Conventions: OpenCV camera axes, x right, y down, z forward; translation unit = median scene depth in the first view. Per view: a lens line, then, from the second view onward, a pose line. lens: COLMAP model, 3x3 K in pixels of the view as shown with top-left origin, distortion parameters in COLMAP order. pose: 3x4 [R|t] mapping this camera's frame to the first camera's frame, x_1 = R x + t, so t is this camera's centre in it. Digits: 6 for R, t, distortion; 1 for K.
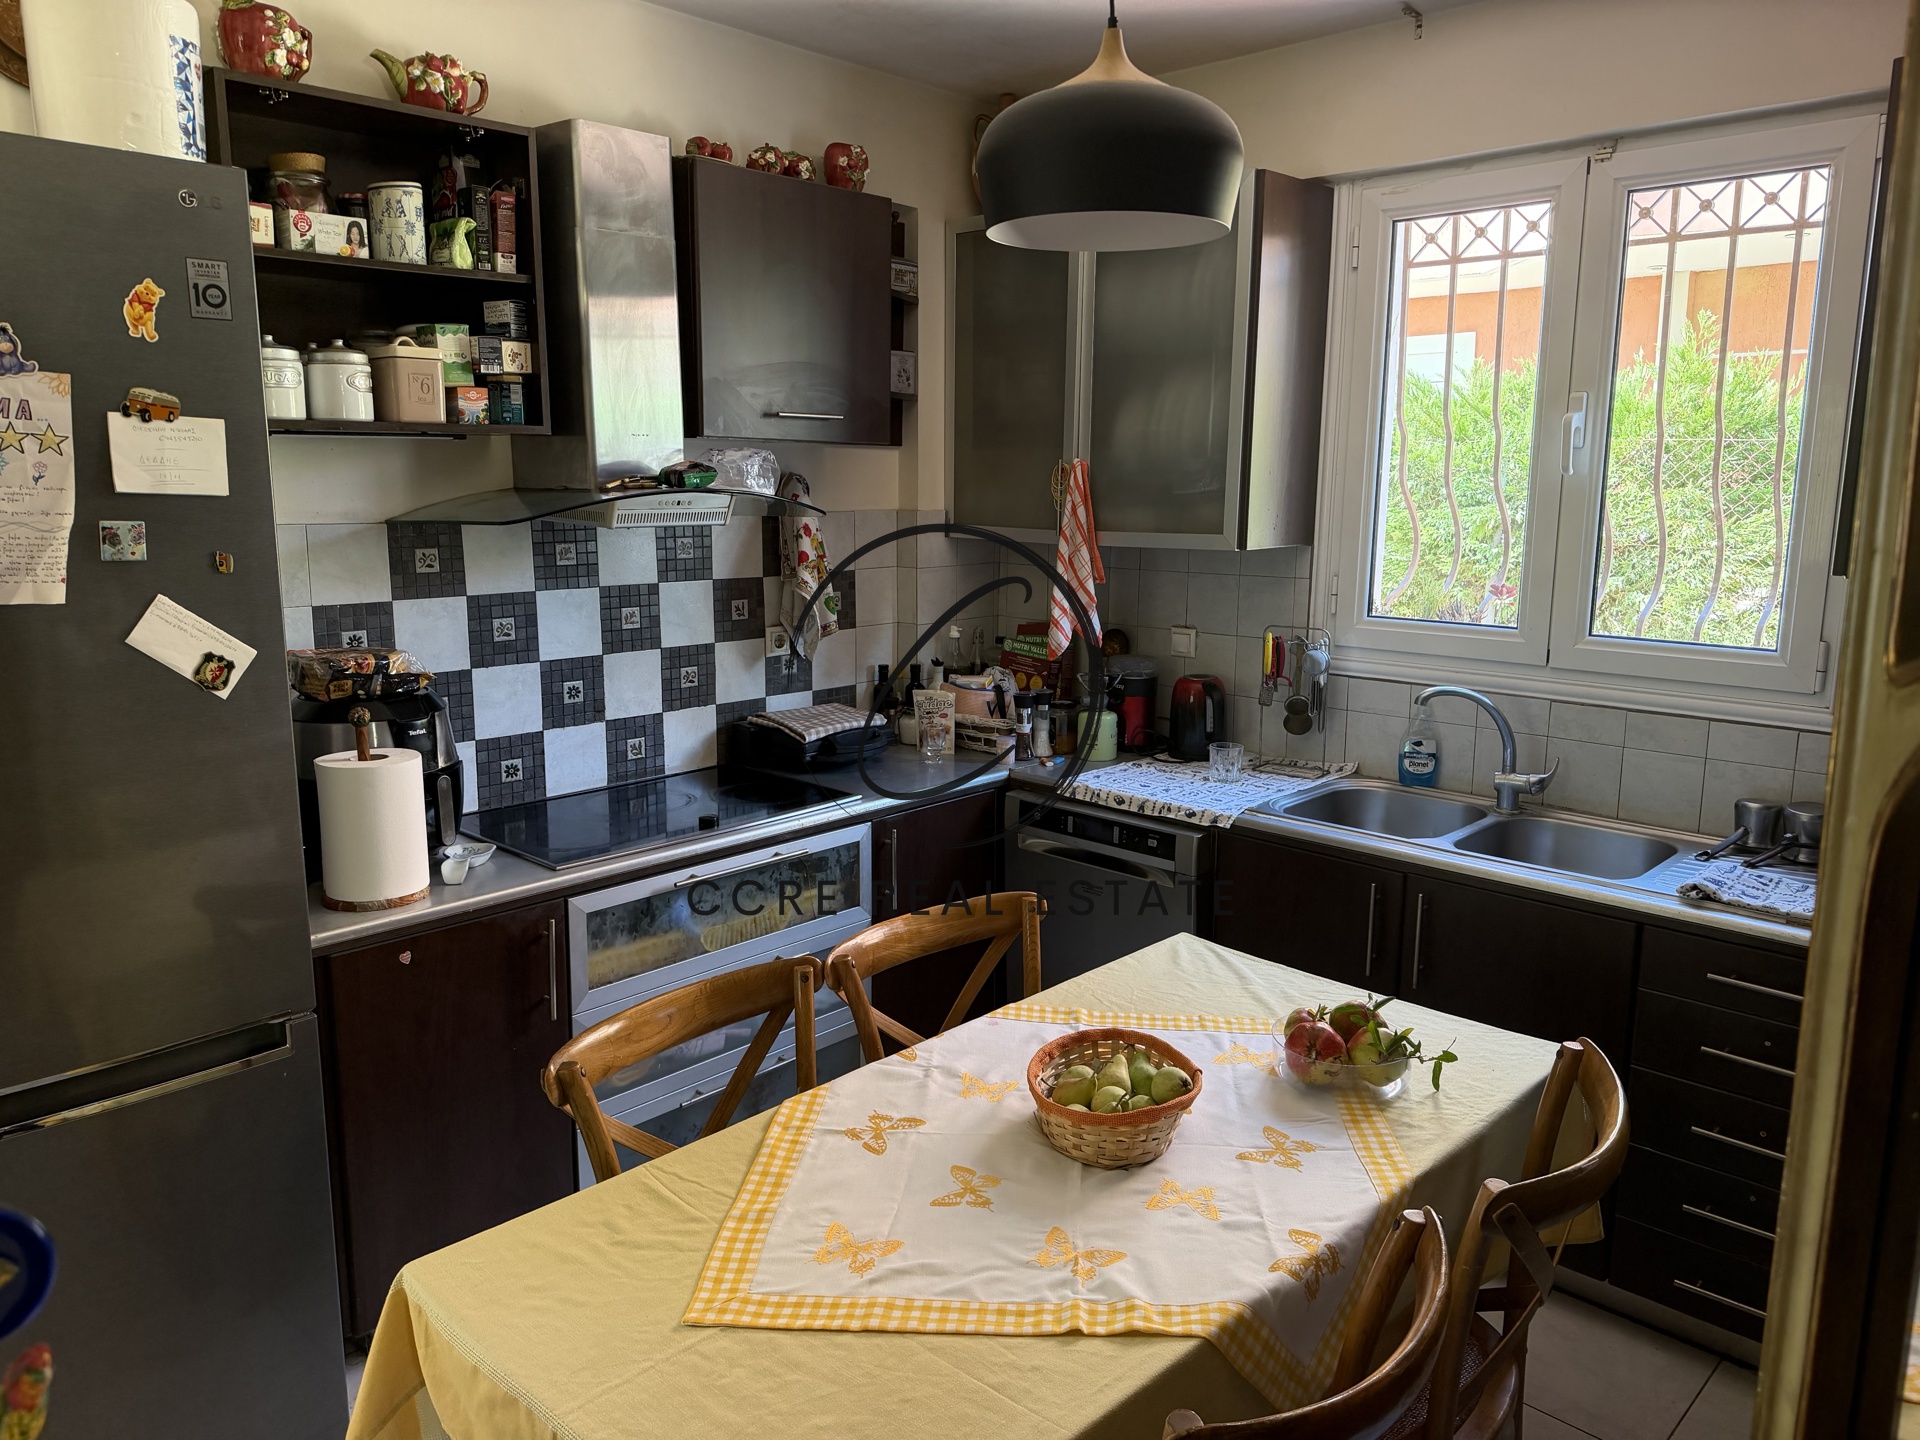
lens RADIAL K [[1339.2, 0, 964.6], [0, 1339.2, 720.2], [0, 0, 1]] dist [0.114709, -0.175341]
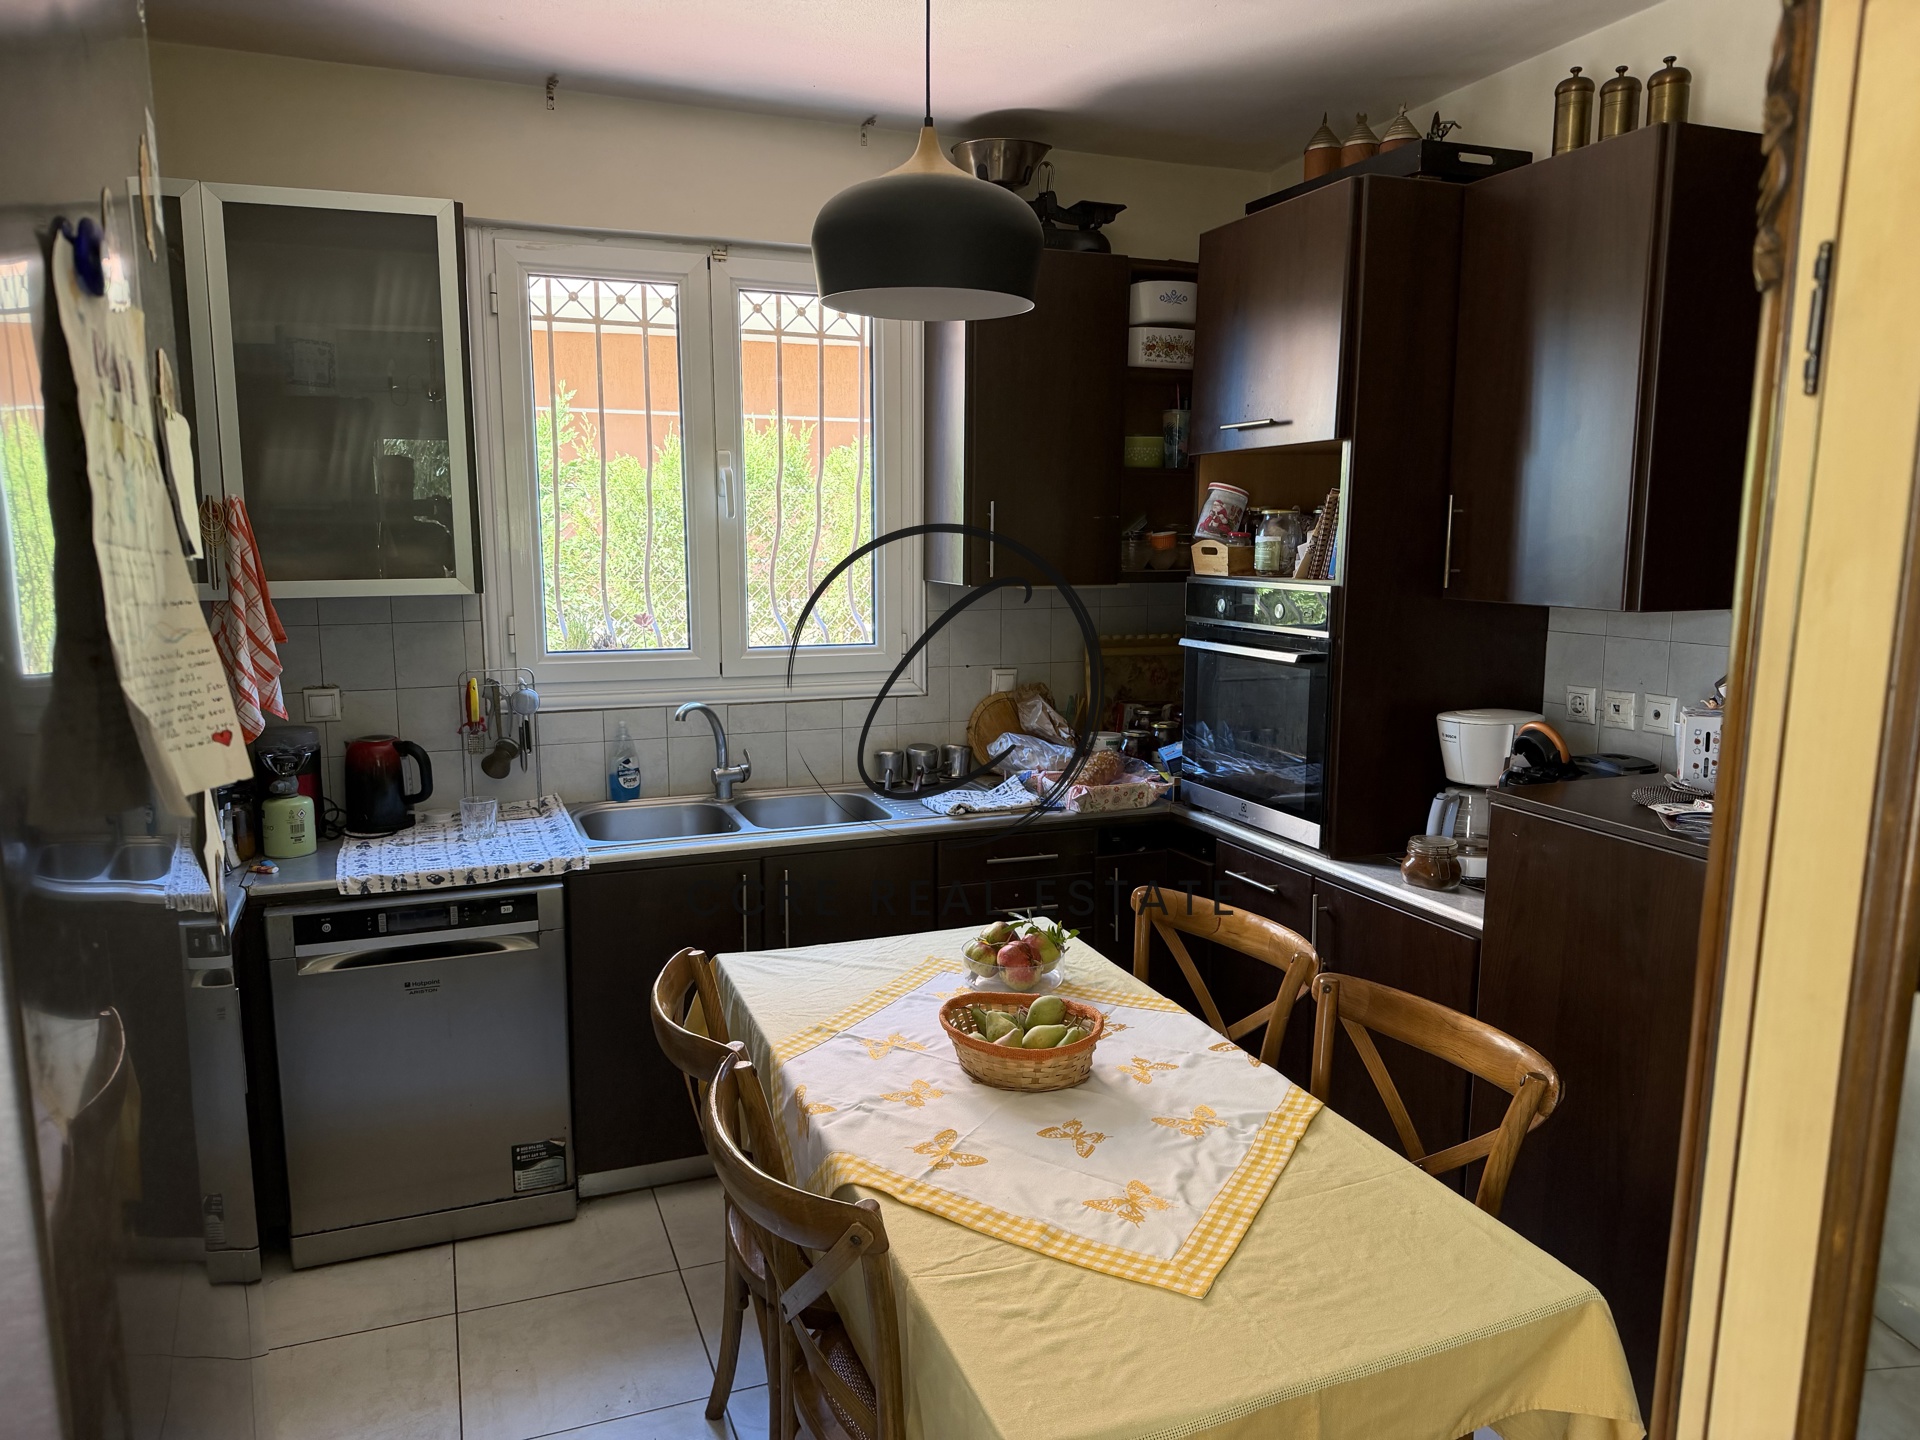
lens RADIAL K [[1339.2, 0, 964.6], [0, 1339.2, 720.2], [0, 0, 1]] dist [0.114709, -0.175341]
pose [[0.411433, -0.137023, 0.901081, -0.568153], [0.165848, 0.983385, 0.073812, -0.054618], [-0.896224, 0.119074, 0.427322, 0.313655]]
